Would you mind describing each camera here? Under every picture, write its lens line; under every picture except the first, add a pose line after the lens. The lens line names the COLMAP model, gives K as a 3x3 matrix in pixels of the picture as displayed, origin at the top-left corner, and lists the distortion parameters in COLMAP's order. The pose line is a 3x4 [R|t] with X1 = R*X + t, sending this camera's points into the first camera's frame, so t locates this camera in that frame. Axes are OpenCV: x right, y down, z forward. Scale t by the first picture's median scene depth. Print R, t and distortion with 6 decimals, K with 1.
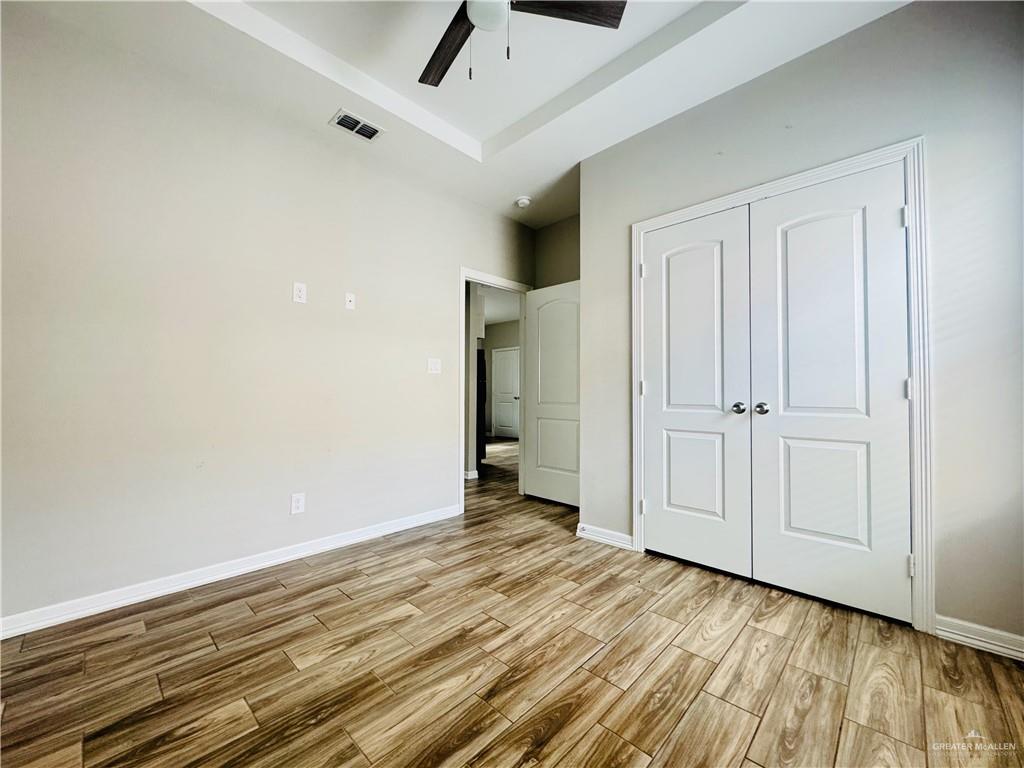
lens RADIAL K [[408.6, 0, 512.0], [0, 408.6, 384.0], [0, 0, 1]] dist [-0.000696, 0.000048]
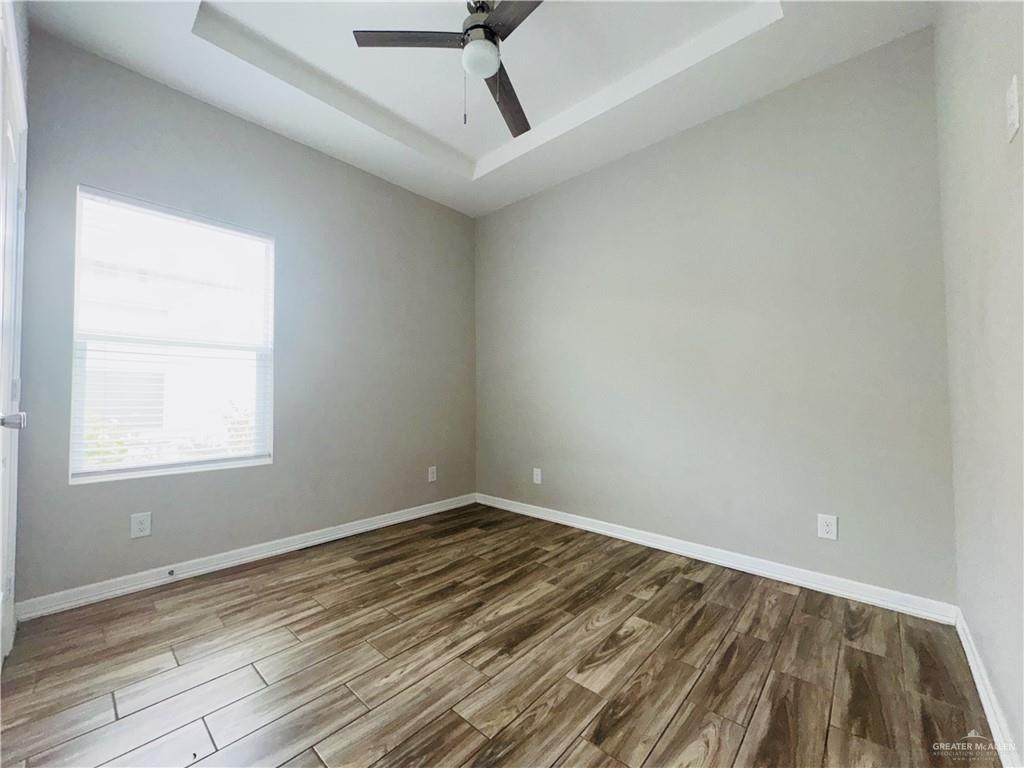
lens RADIAL K [[408.6, 0, 512.0], [0, 408.6, 384.0], [0, 0, 1]] dist [-0.000696, 0.000048]
pose [[-0.999497, 0.002755, -0.031600, -0.105547], [0.004490, 0.998479, -0.054945, 0.057688], [0.031401, -0.055059, -0.997989, 2.114923]]
